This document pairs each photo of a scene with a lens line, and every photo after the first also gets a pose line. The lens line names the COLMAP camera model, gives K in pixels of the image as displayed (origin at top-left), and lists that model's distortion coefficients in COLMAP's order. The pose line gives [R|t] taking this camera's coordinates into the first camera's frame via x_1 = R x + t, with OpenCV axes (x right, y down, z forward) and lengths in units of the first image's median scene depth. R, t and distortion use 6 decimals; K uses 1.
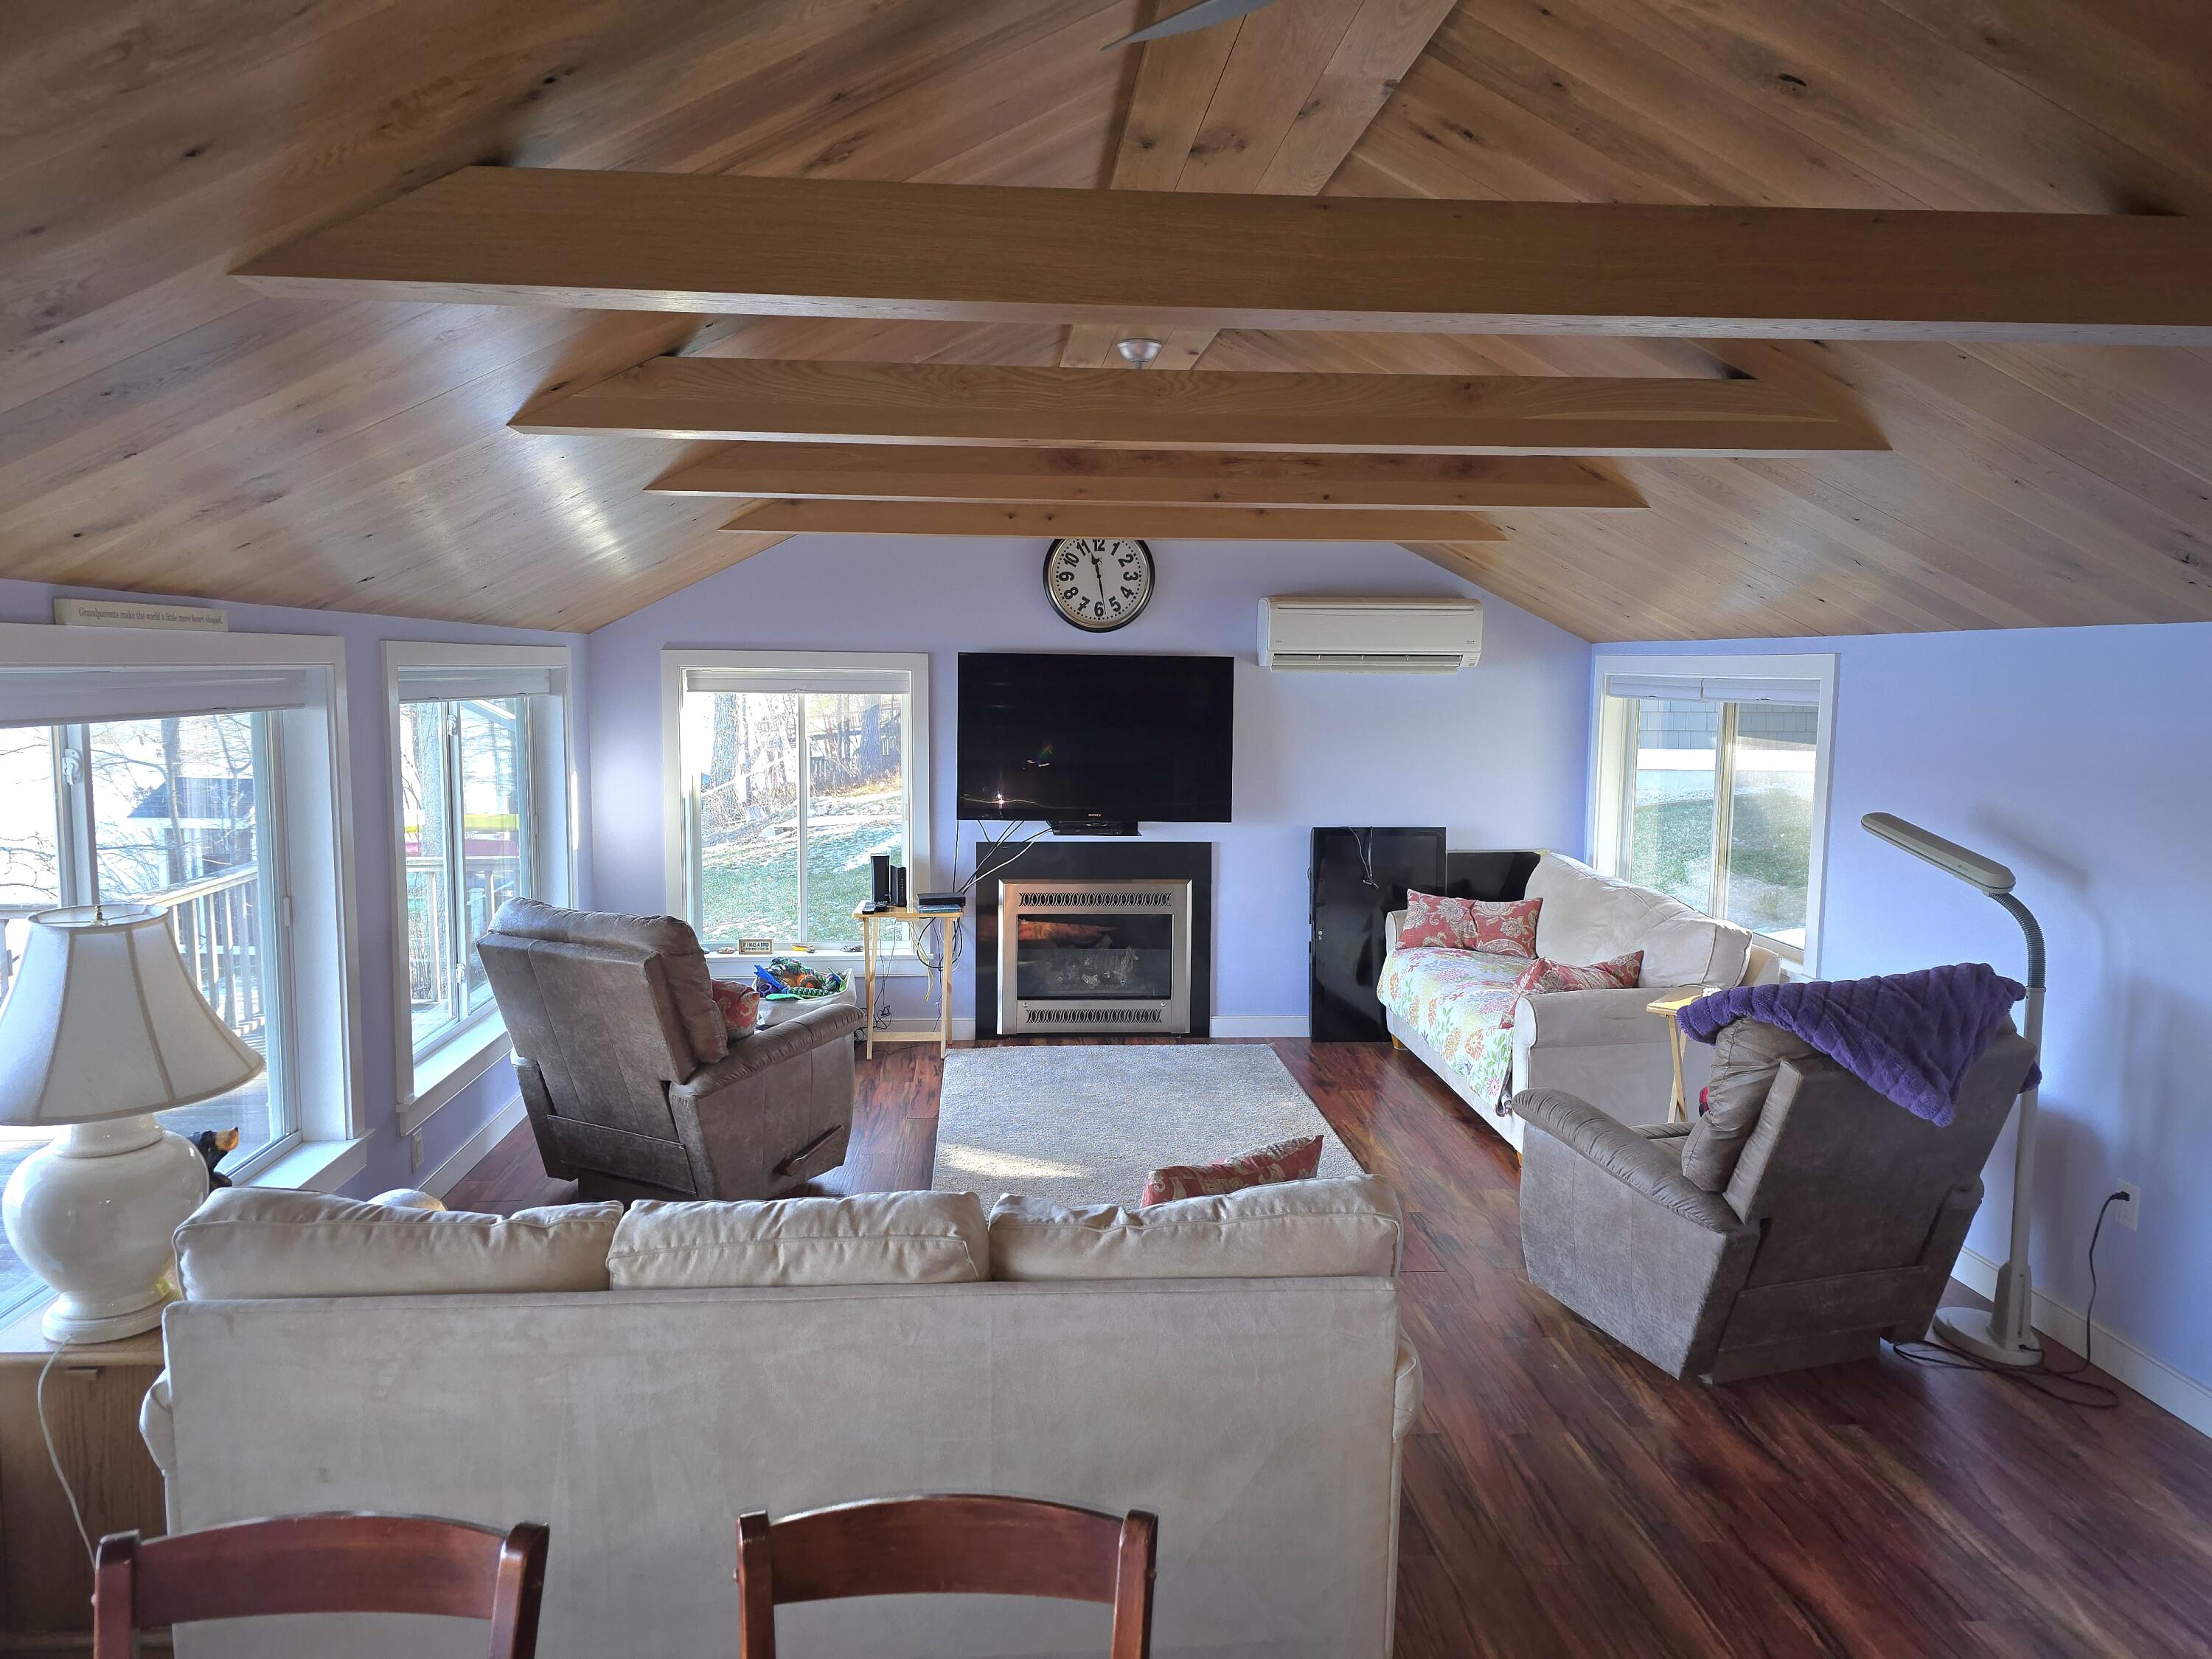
lens RADIAL K [[1472.9, 0, 1086.0], [0, 1472.9, 820.4], [0, 0, 1]] dist [0.063309, -0.055364]
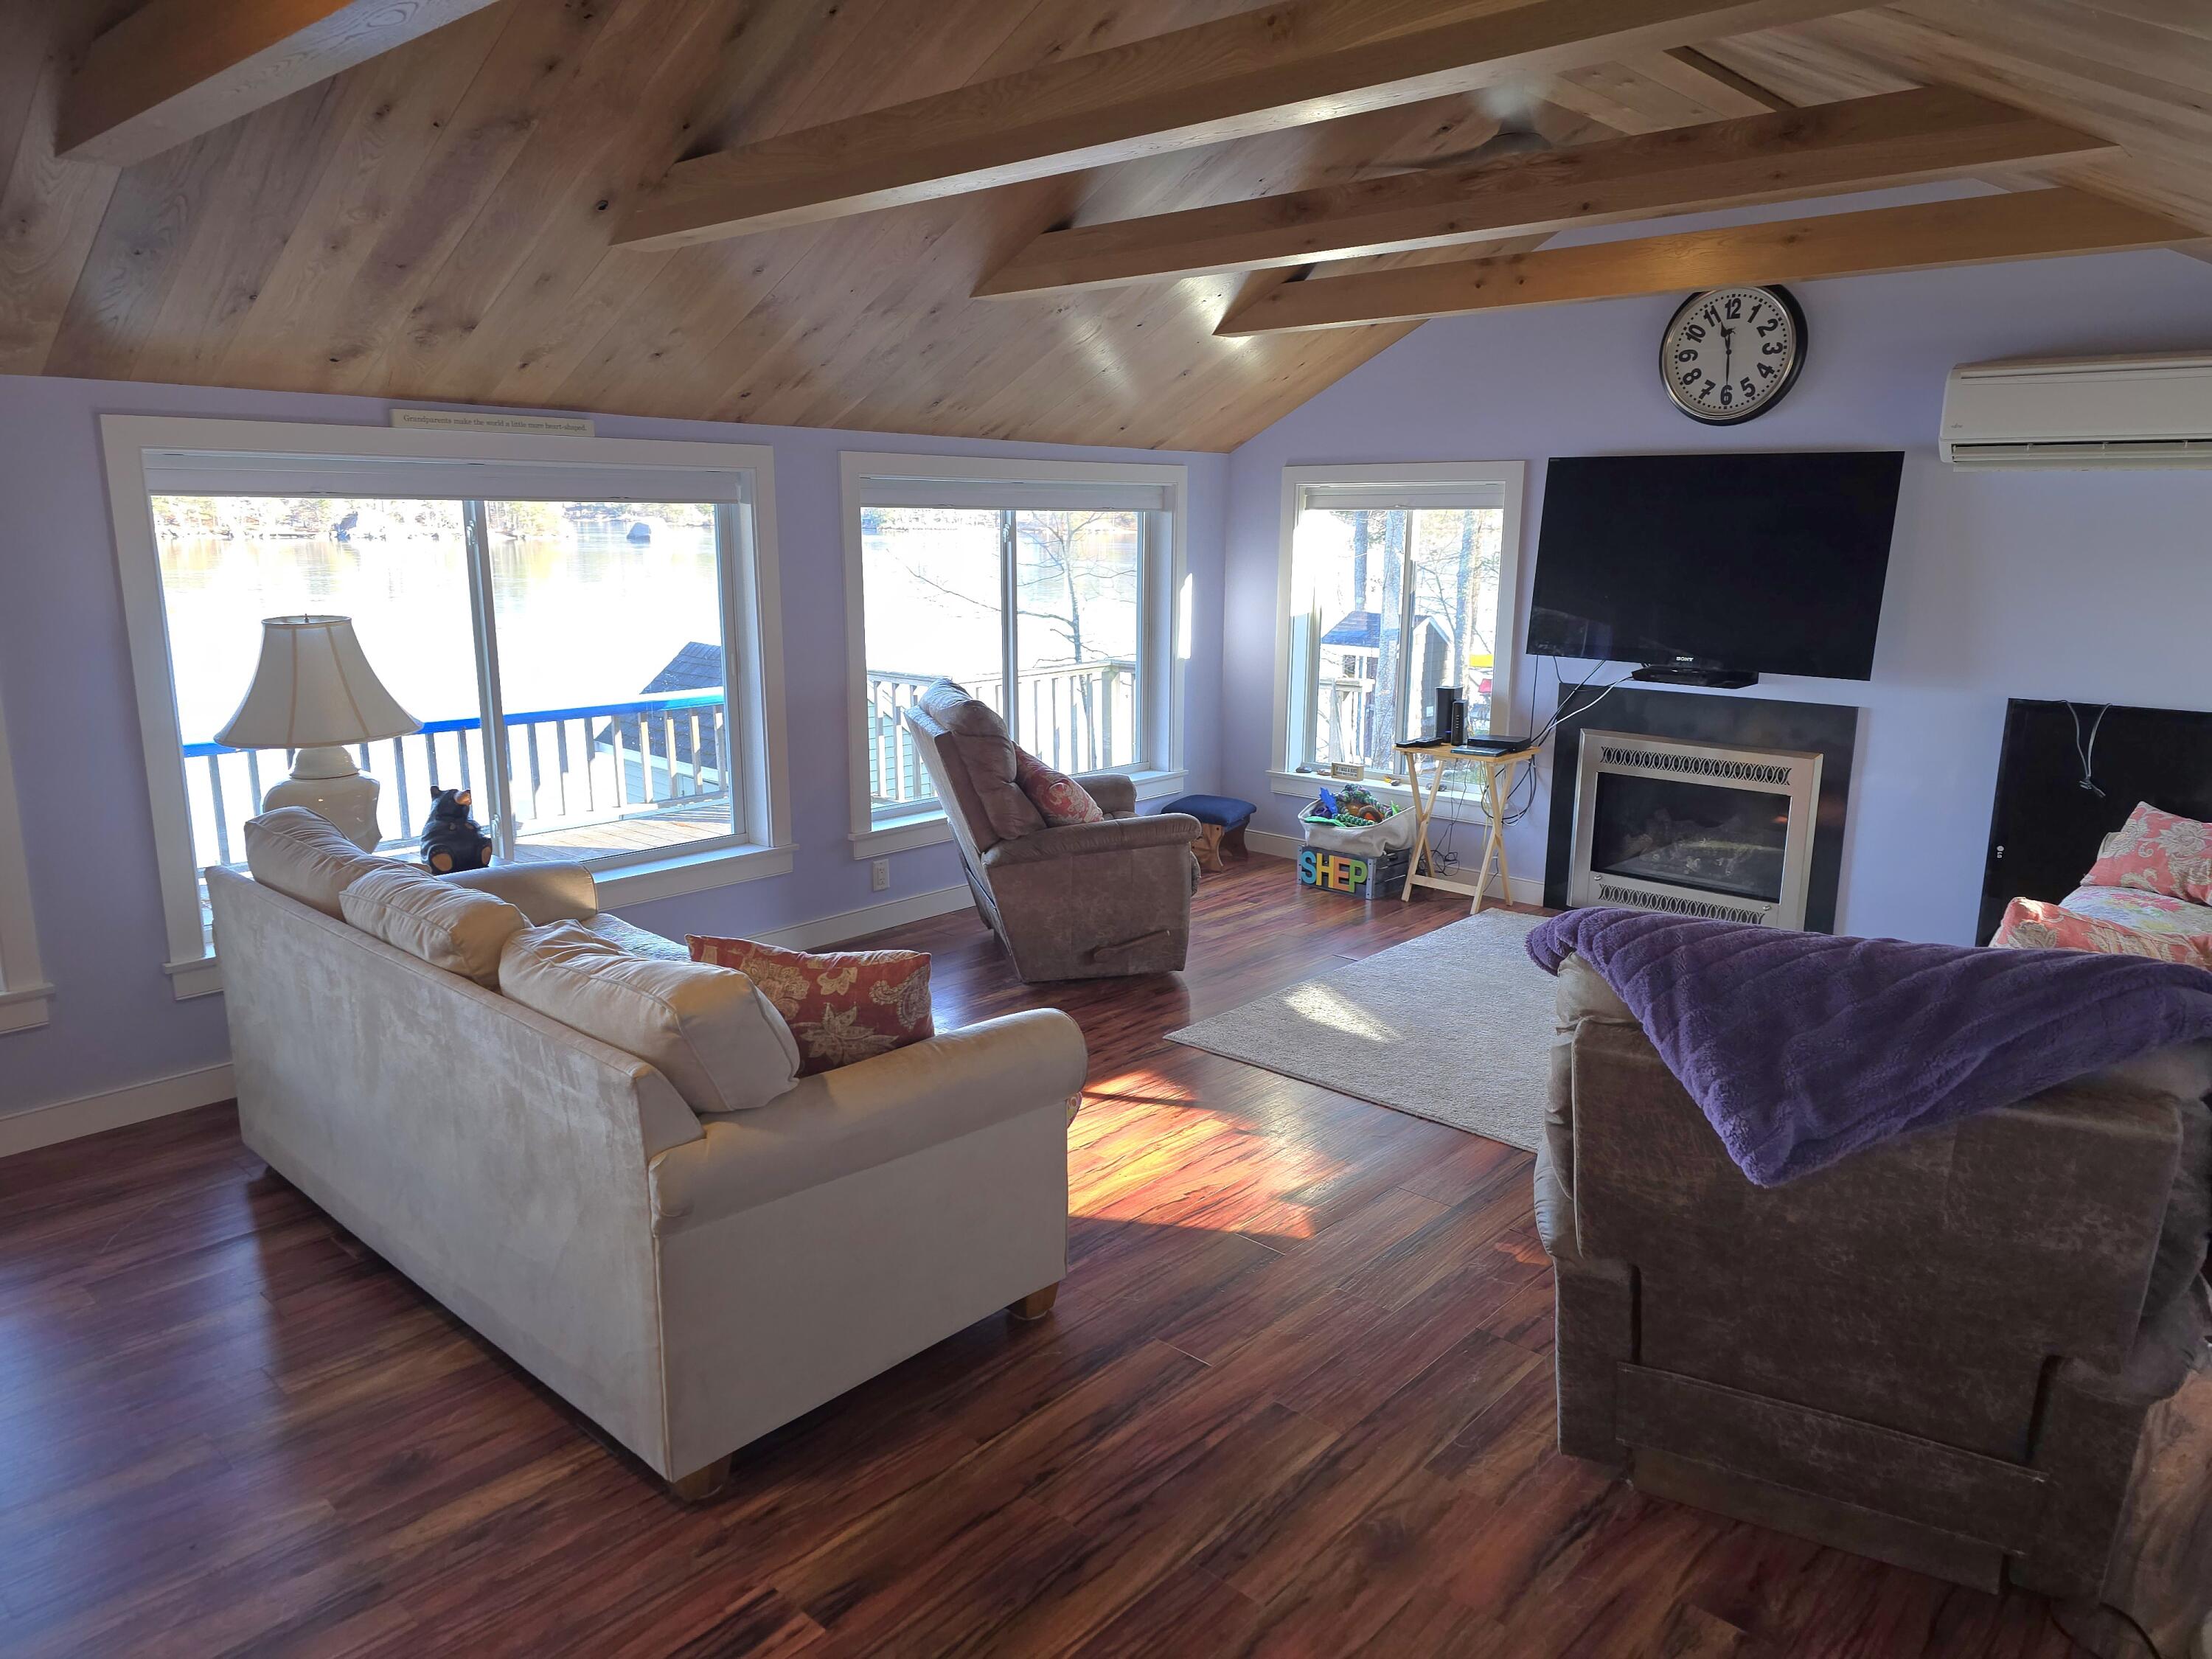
lens RADIAL K [[1472.9, 0, 1118.6], [0, 1472.9, 831.3], [0, 0, 1]] dist [0.063309, -0.055364]
pose [[0.695960, 0.147911, -0.702682, 0.534415], [-0.075066, 0.988180, 0.133659, 0.006420], [0.714146, -0.040274, 0.698837, 0.286290]]
